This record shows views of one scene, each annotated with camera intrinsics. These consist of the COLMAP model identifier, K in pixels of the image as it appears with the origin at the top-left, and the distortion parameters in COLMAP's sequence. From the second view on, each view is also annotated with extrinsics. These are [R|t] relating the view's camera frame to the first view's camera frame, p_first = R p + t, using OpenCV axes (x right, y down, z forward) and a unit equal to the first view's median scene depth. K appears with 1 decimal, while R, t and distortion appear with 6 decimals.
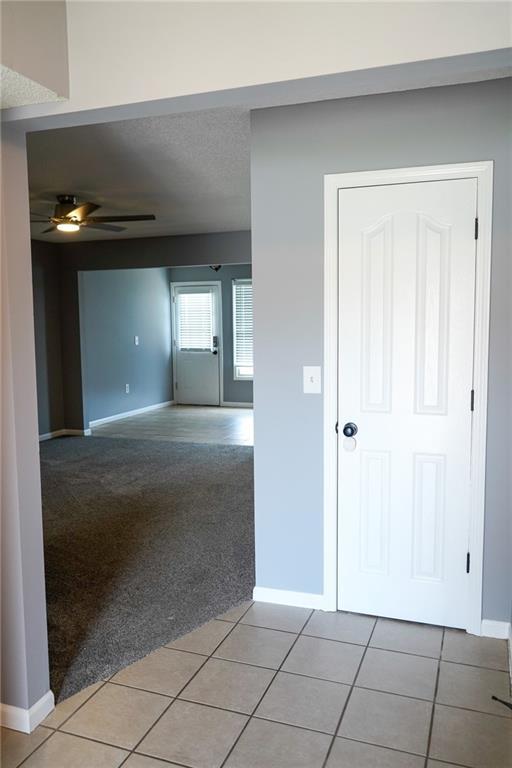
lens RADIAL K [[622.3, 0, 253.0], [0, 622.3, 387.3], [0, 0, 1]] dist [-0.014670, -0.003446]
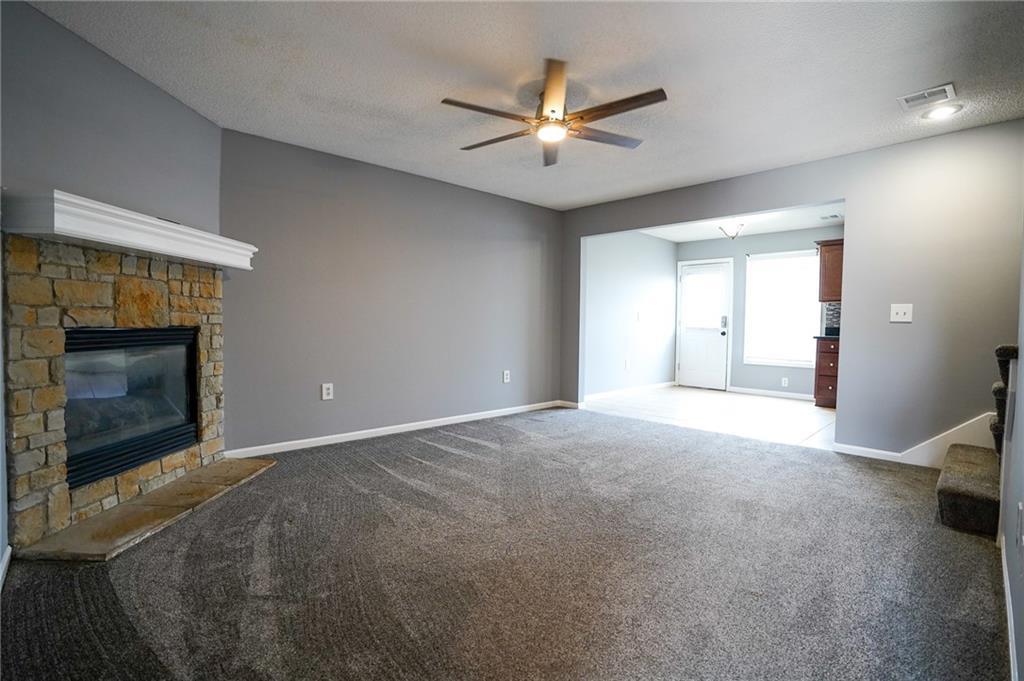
lens RADIAL K [[470.8, 0, 518.1], [0, 470.8, 344.1], [0, 0, 1]] dist [-0.038705, 0.000472]
pose [[0.902237, 0.039060, -0.429467, -0.124227], [-0.065734, 0.996709, -0.047444, 0.048180], [0.426200, 0.071036, 0.901835, 0.773887]]
